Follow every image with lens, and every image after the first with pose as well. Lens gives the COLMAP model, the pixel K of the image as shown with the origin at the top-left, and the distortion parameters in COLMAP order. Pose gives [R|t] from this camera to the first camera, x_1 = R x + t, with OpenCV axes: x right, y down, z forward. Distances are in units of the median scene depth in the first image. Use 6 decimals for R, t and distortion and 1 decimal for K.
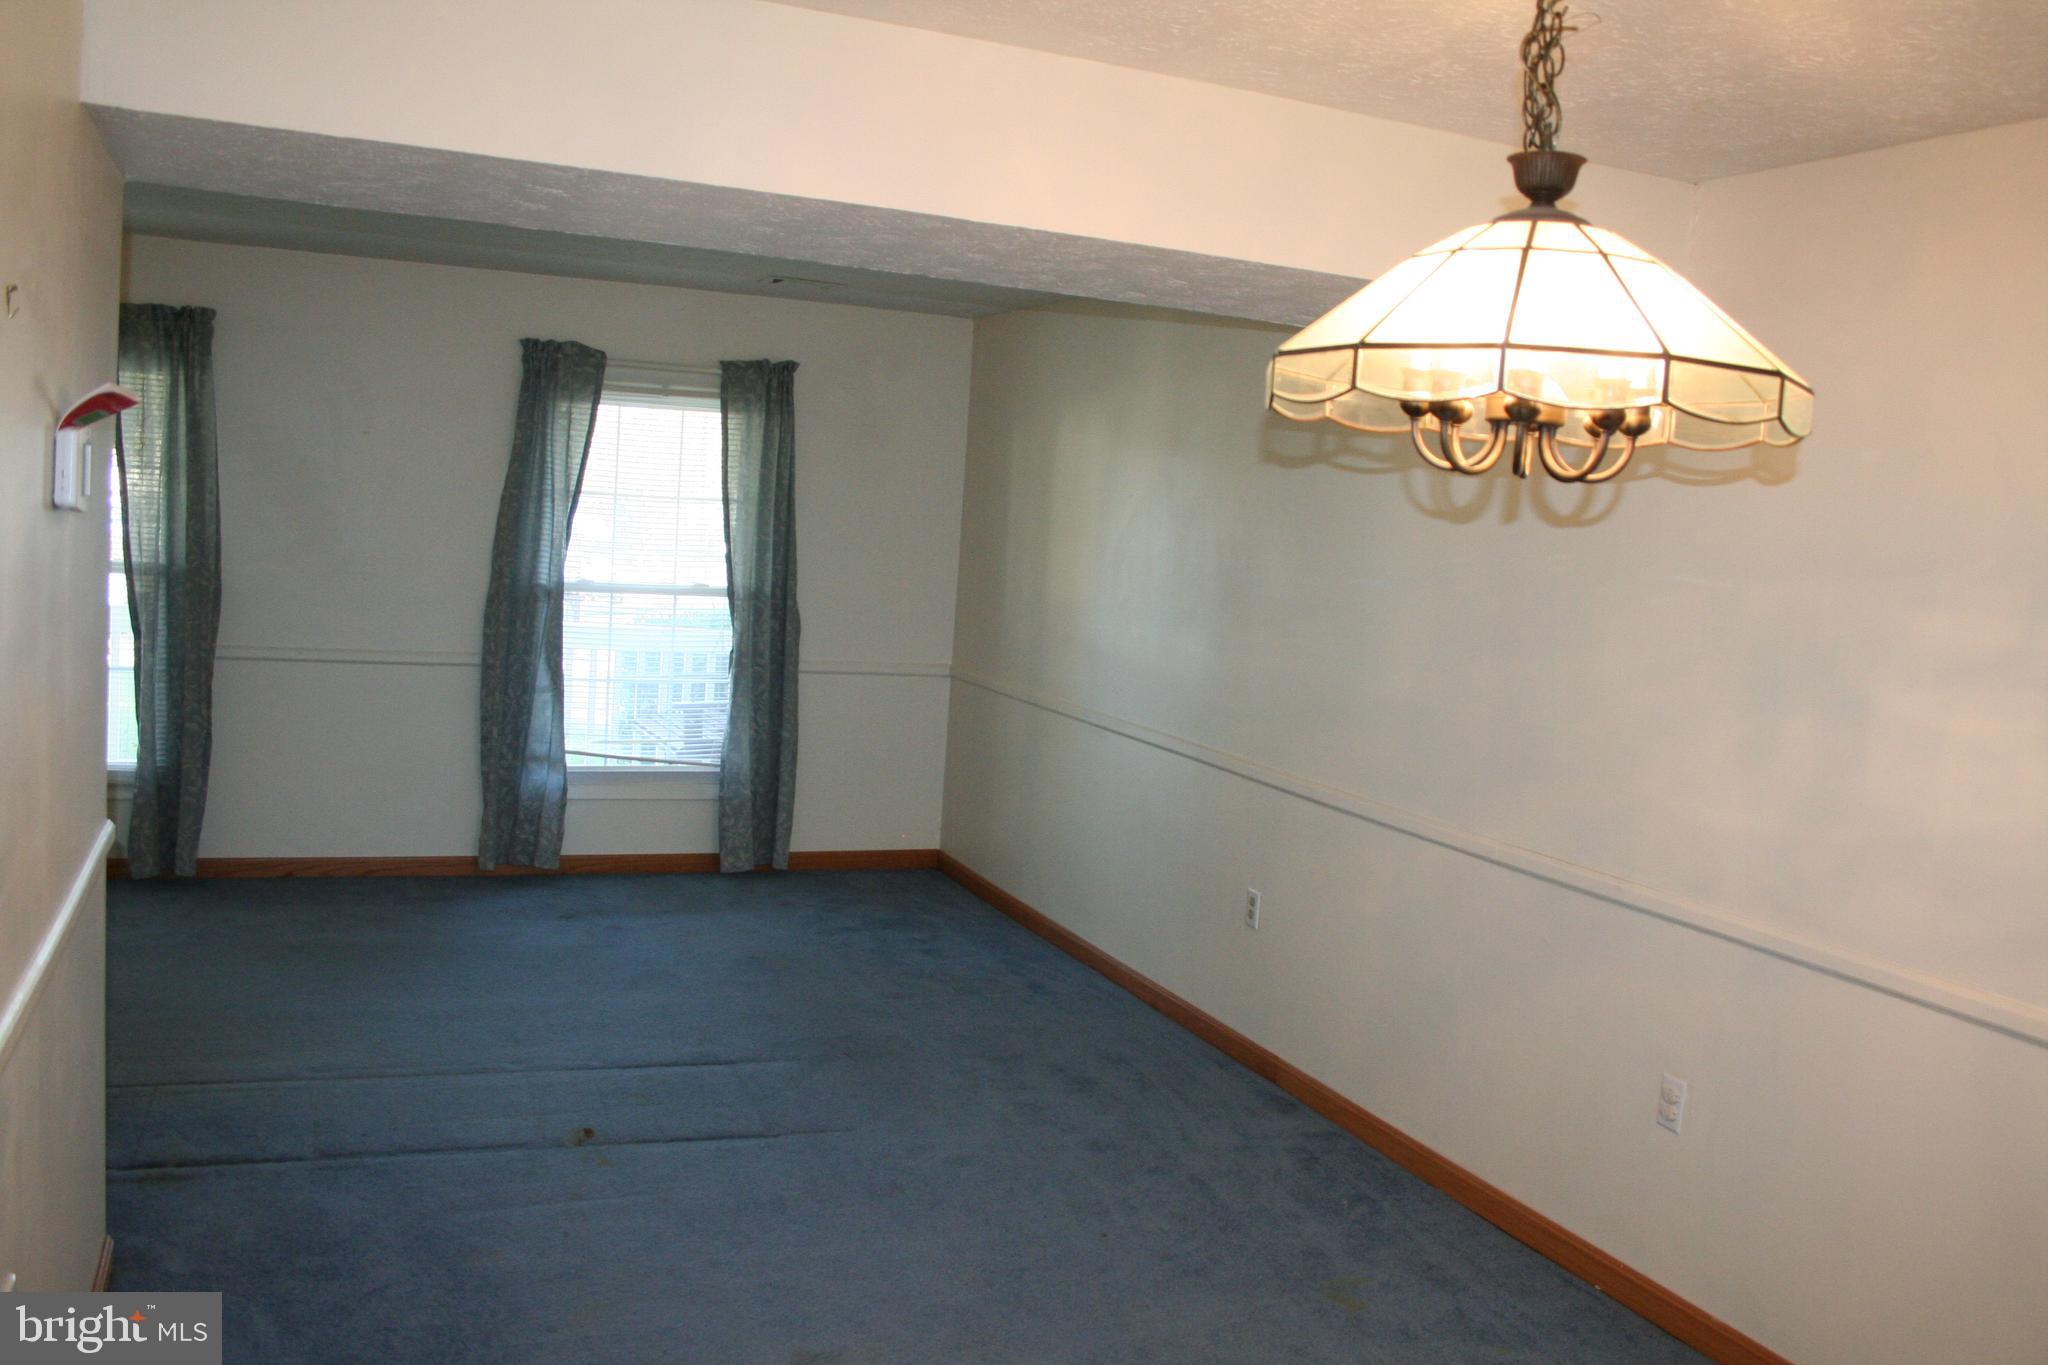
lens RADIAL K [[1701.2, 0, 1028.3], [0, 1701.2, 658.0], [0, 0, 1]] dist [-0.151468, 0.131975]
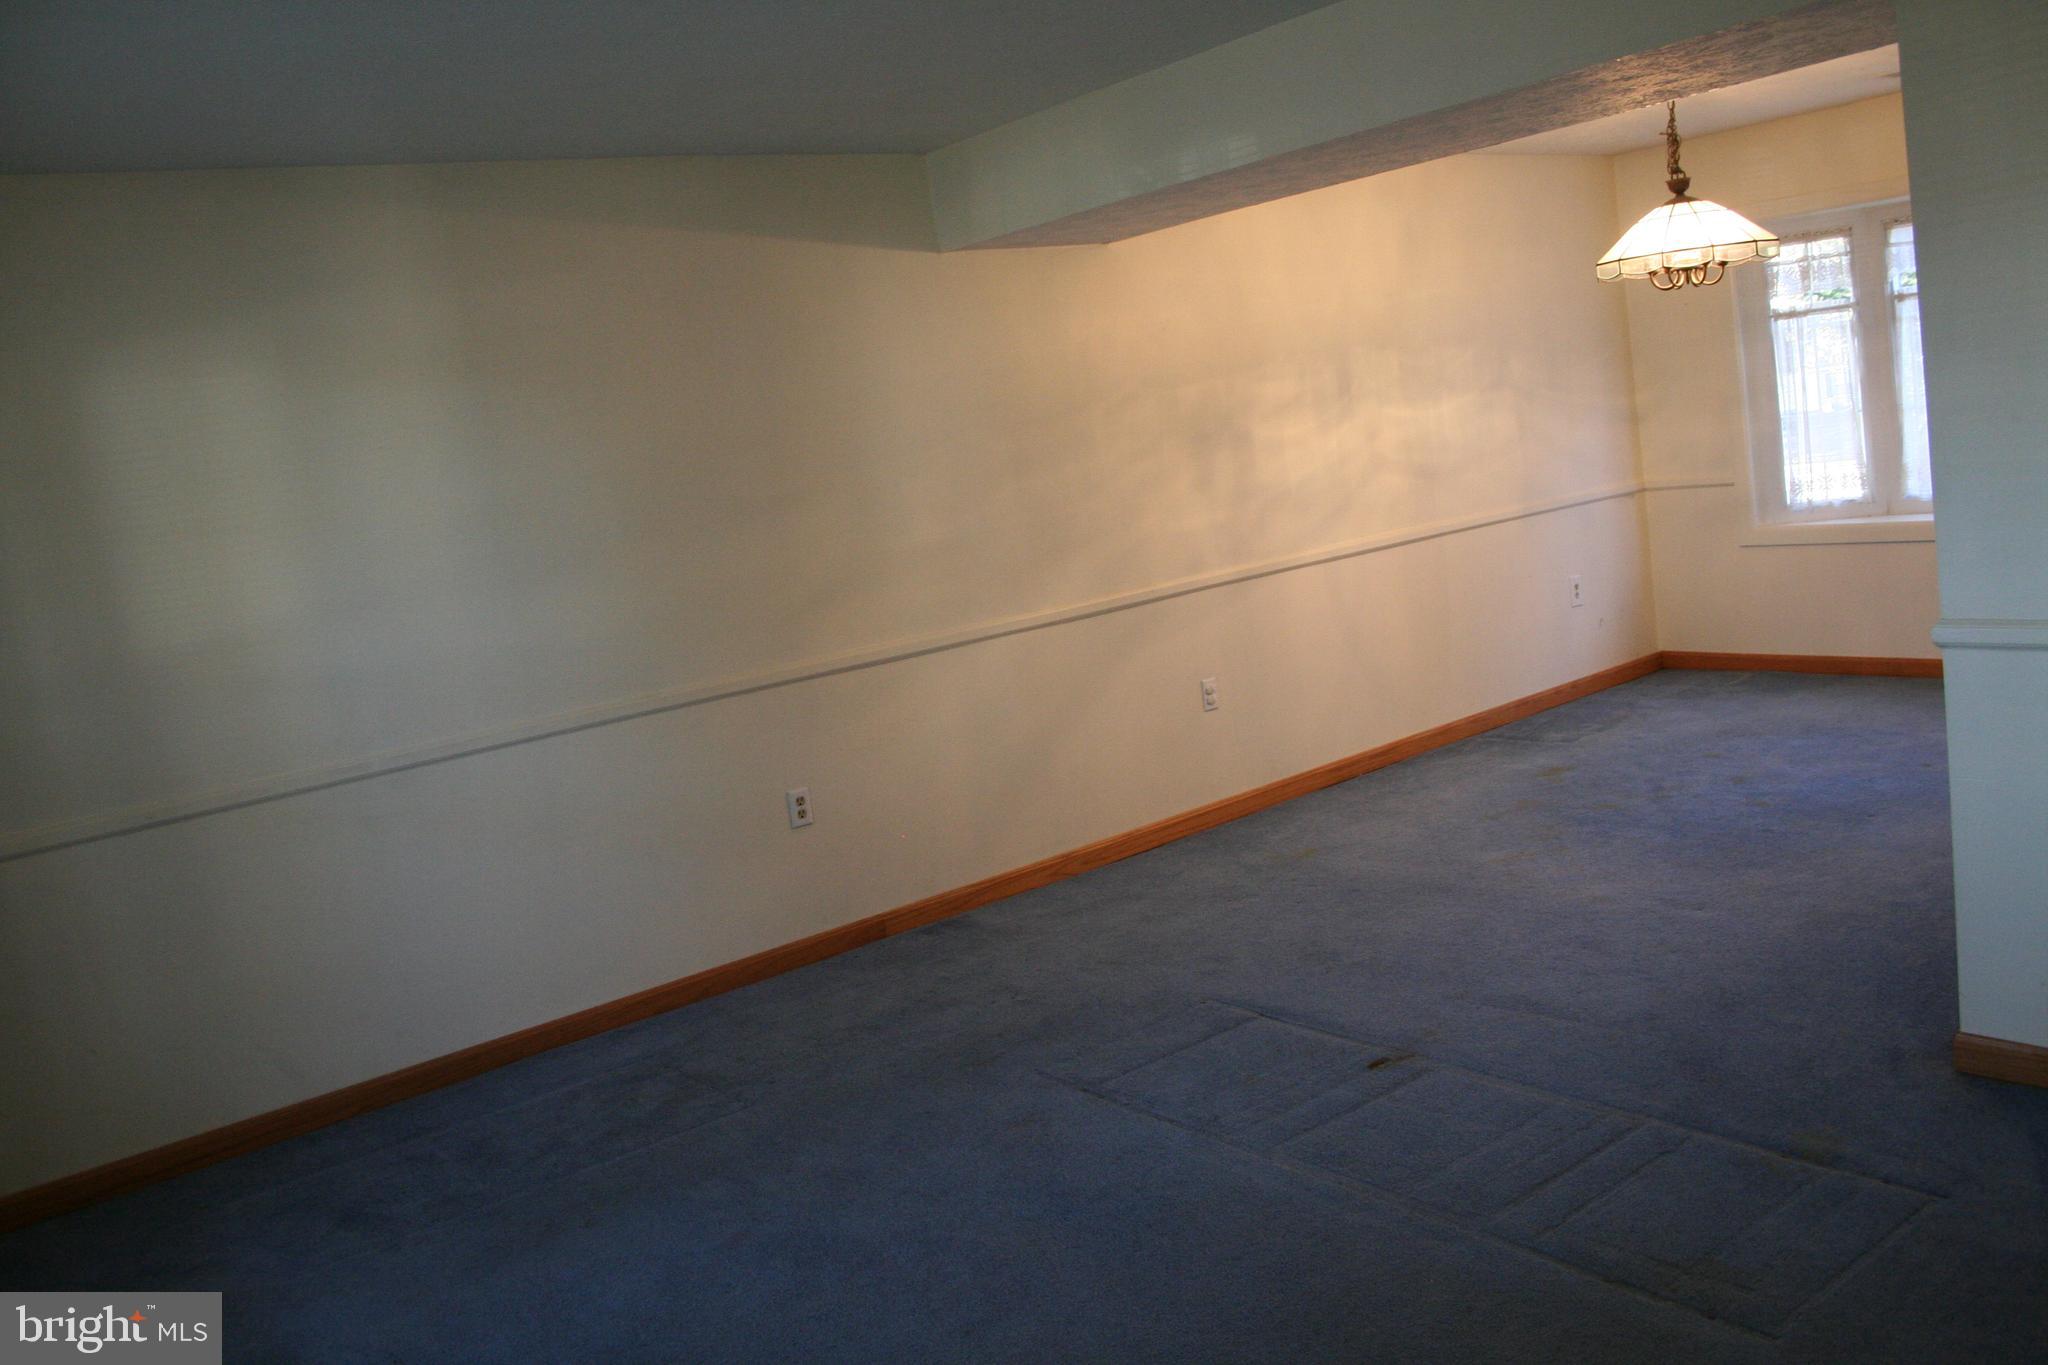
lens RADIAL K [[1701.2, 0, 1028.3], [0, 1701.2, 658.0], [0, 0, 1]] dist [-0.151468, 0.131975]
pose [[-0.253191, -0.165085, 0.953227, -0.638790], [0.202989, 0.954332, 0.219193, -0.098282], [-0.945880, 0.248992, -0.208118, 0.798491]]
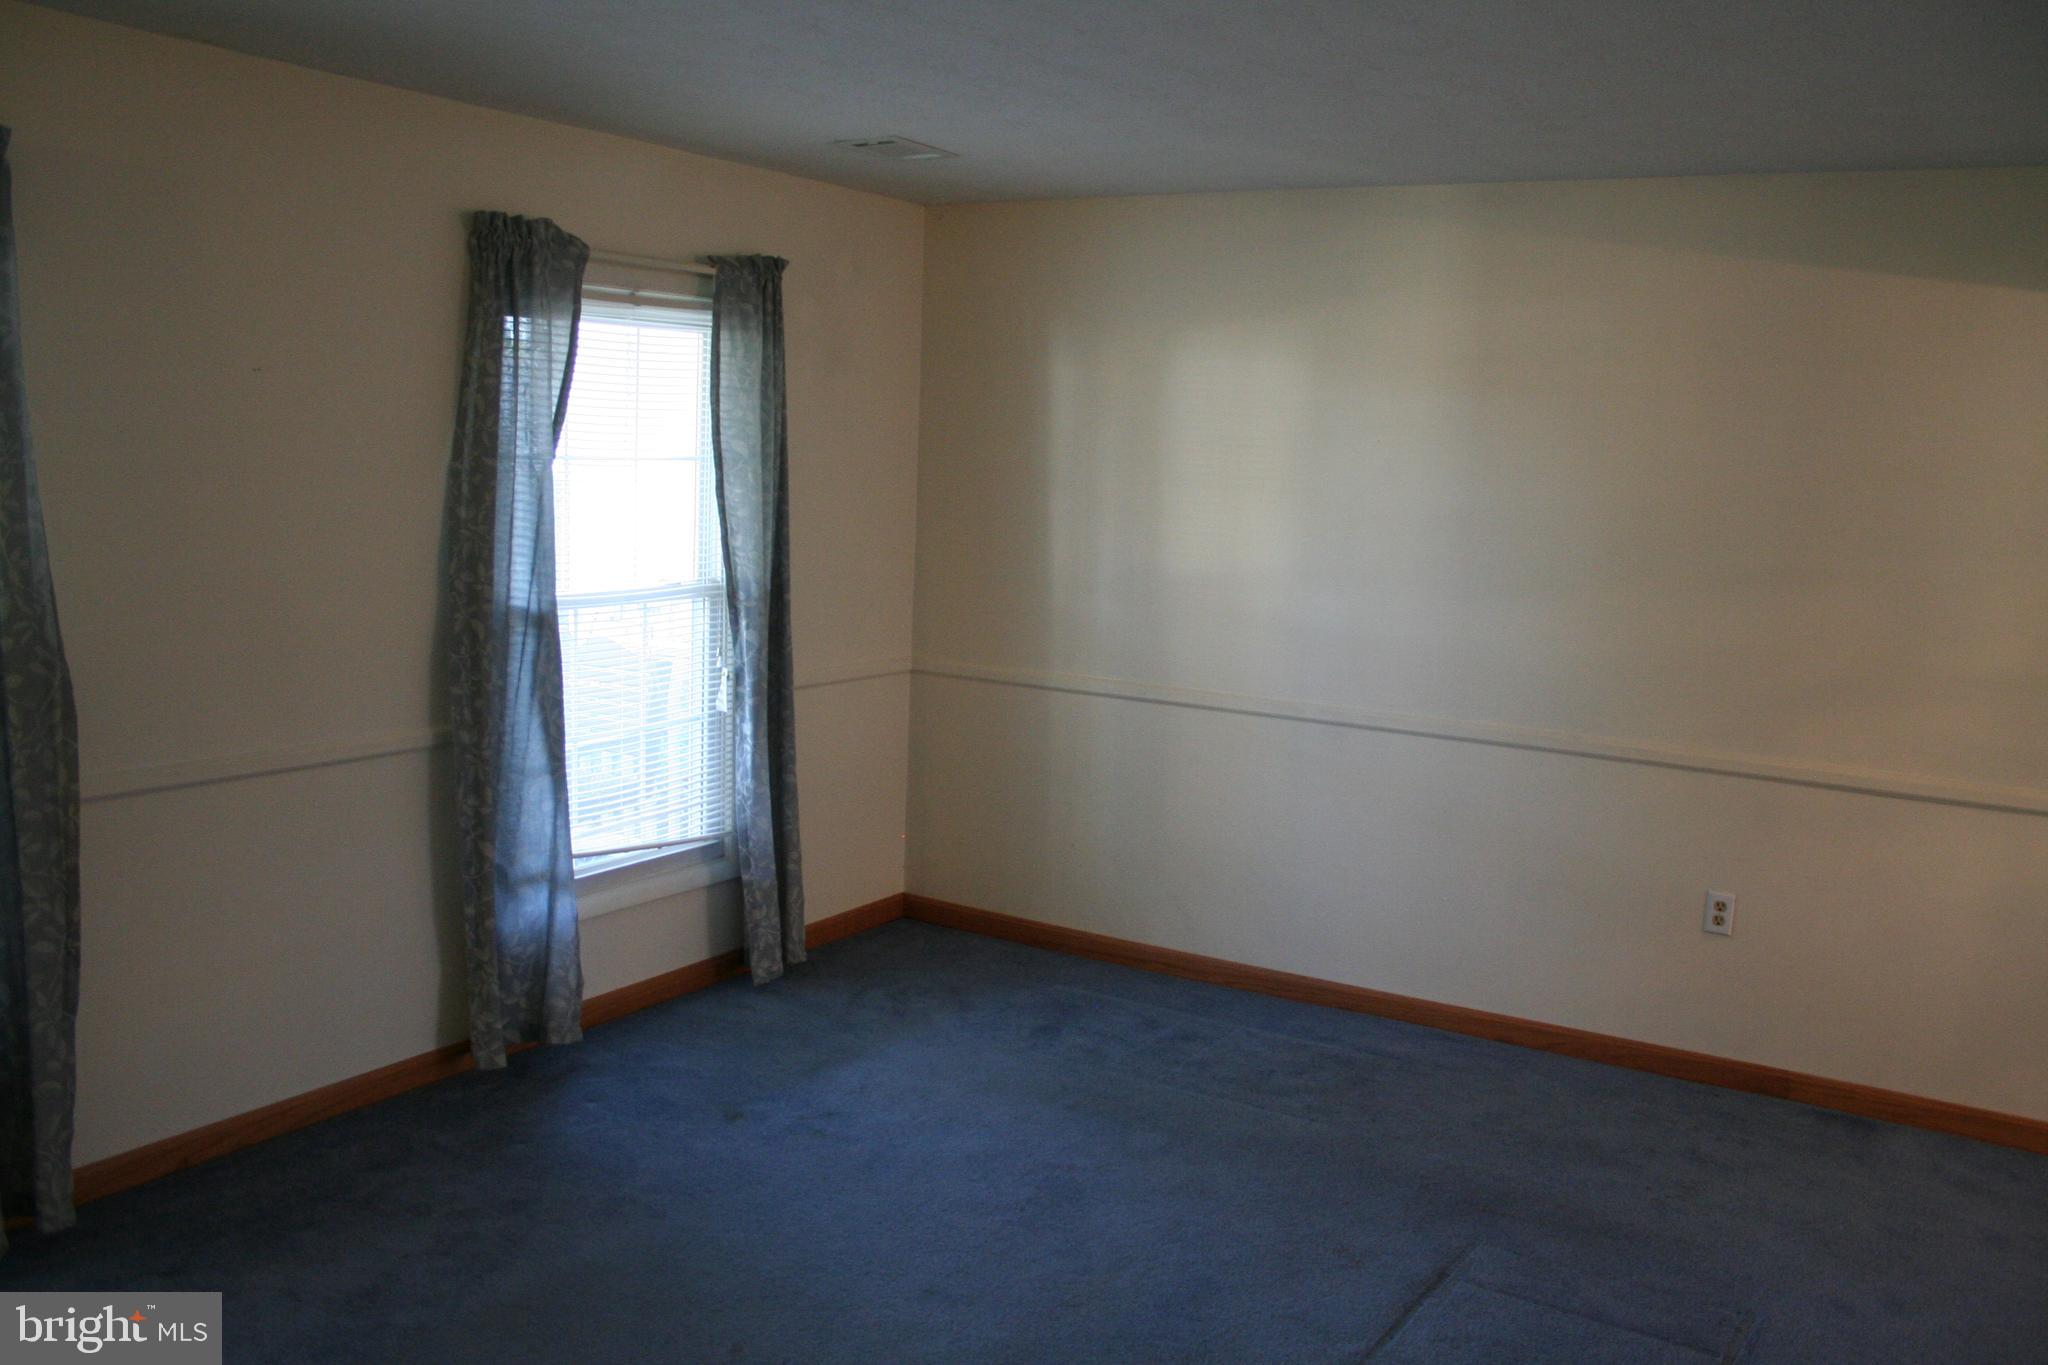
lens RADIAL K [[1701.2, 0, 1028.3], [0, 1701.2, 658.0], [0, 0, 1]] dist [-0.151468, 0.131975]
pose [[0.816890, -0.106106, 0.566949, -0.491141], [0.067294, 0.993754, 0.089024, -0.067701], [-0.572854, -0.034571, 0.818928, 0.372347]]
